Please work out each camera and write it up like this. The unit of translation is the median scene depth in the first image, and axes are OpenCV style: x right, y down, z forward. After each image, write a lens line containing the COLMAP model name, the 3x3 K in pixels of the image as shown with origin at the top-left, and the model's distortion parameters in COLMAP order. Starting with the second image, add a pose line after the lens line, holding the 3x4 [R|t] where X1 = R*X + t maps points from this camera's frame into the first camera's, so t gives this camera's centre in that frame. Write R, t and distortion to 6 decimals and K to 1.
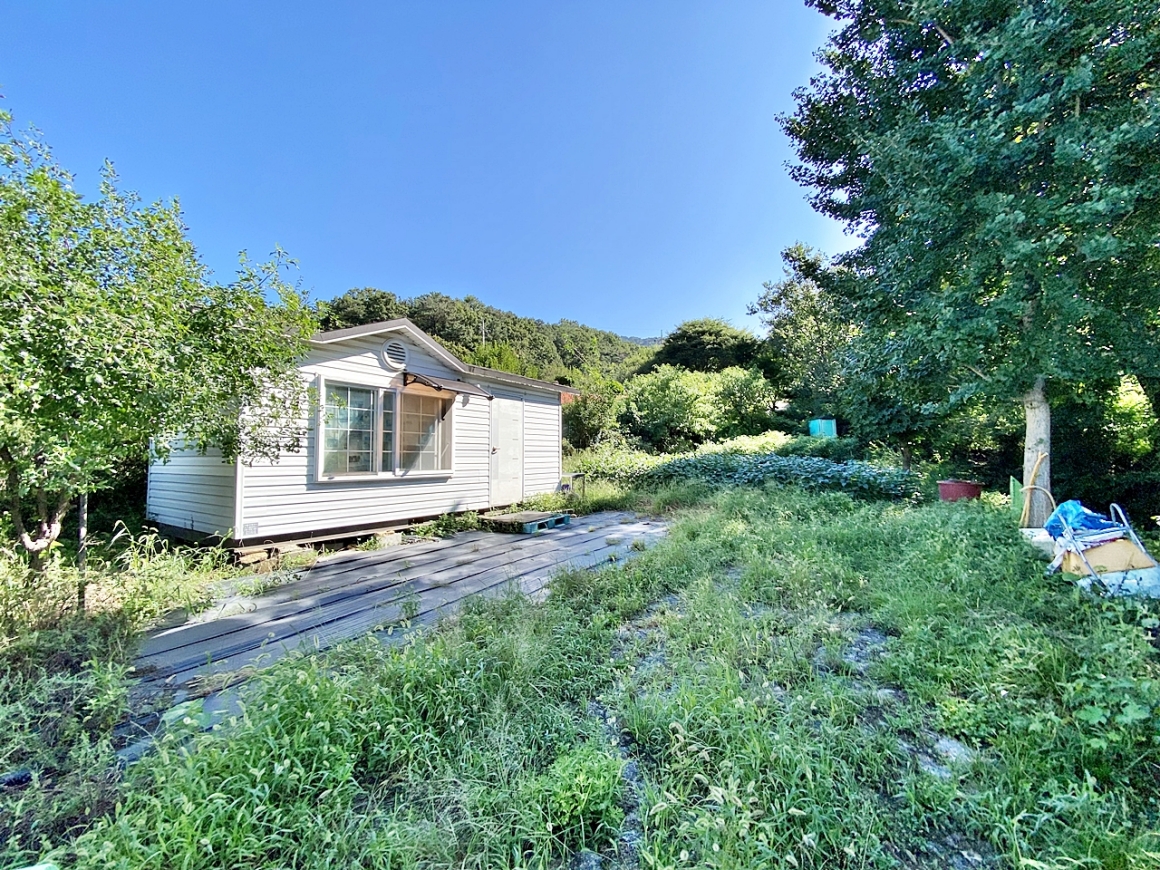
lens RADIAL K [[461.9, 0, 580.7], [0, 461.9, 437.7], [0, 0, 1]] dist [0.035195, -0.024698]
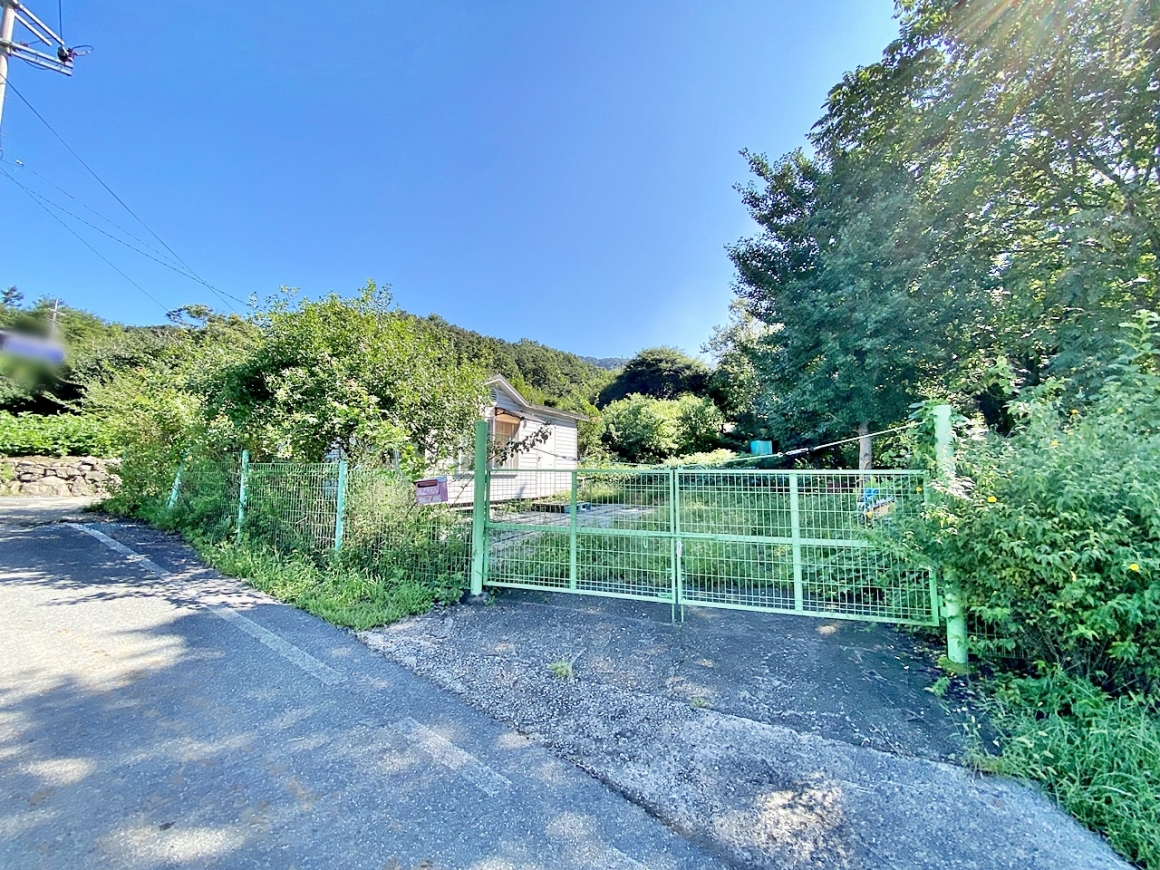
lens RADIAL K [[464.7, 0, 578.4], [0, 464.7, 435.4], [0, 0, 1]] dist [0.013187, -0.016367]
pose [[0.995507, 0.014841, 0.093513, -0.220249], [-0.010786, 0.998985, -0.043723, 0.018868], [-0.094067, 0.042518, 0.994658, -0.526003]]
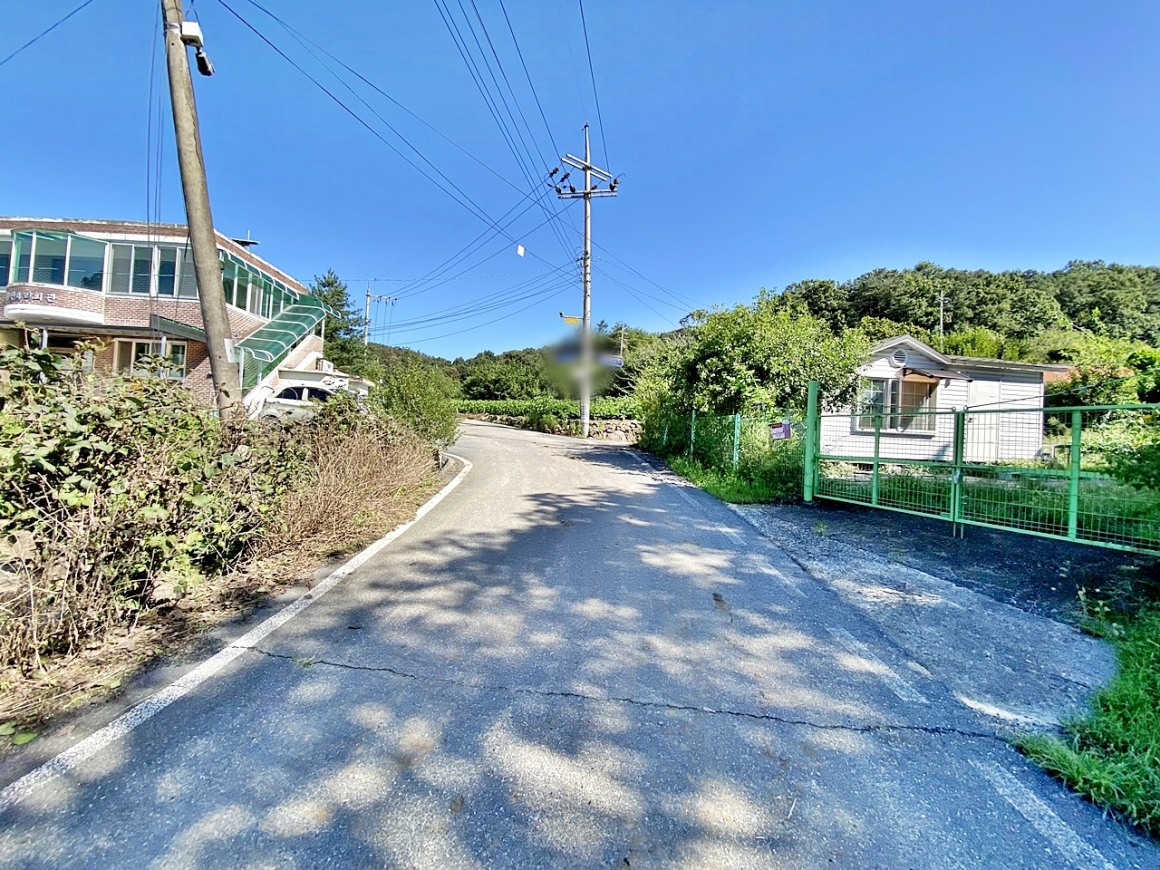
lens RADIAL K [[464.7, 0, 578.4], [0, 464.7, 435.4], [0, 0, 1]] dist [0.013187, -0.016367]
pose [[0.654624, 0.031005, -0.755319, 0.097185], [-0.015677, 0.999500, 0.027441, 0.059621], [0.755792, -0.006123, 0.654783, -0.817272]]
